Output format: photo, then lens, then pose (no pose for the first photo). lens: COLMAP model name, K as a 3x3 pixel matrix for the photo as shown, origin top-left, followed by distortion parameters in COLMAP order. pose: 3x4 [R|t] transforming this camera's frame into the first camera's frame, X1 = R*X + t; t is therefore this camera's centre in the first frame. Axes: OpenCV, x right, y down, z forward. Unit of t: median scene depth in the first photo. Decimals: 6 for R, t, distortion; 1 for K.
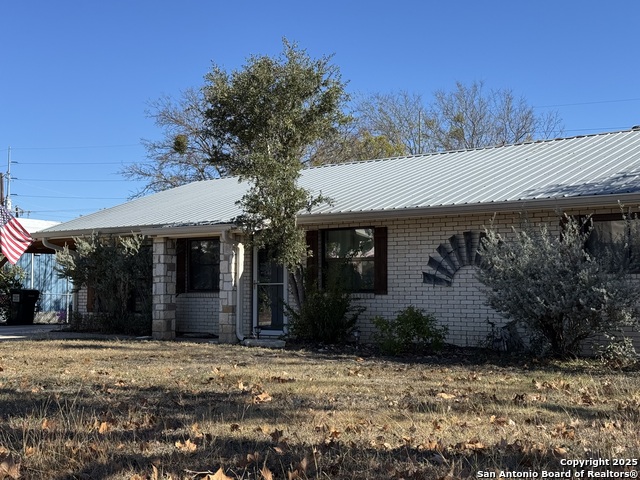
lens RADIAL K [[889.0, 0, 321.9], [0, 889.0, 248.4], [0, 0, 1]] dist [0.203375, -0.114409]
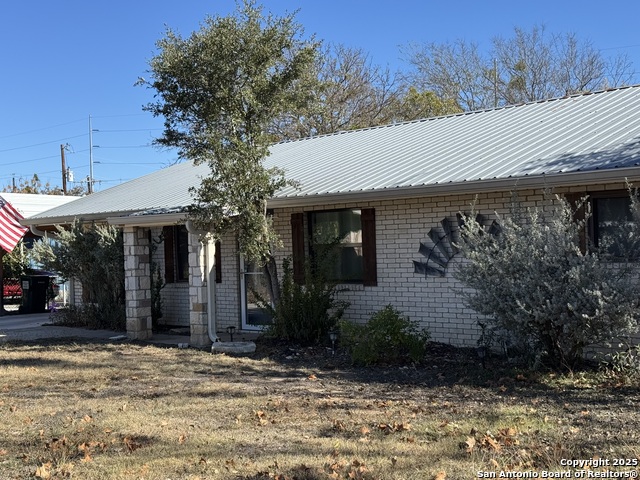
lens RADIAL K [[889.0, 0, 321.9], [0, 889.0, 248.4], [0, 0, 1]] dist [0.203375, -0.114409]
pose [[0.994909, -0.031136, -0.095850, 0.105495], [0.035776, 0.998250, 0.047078, -0.028174], [0.094216, -0.050268, 0.994282, 0.132578]]
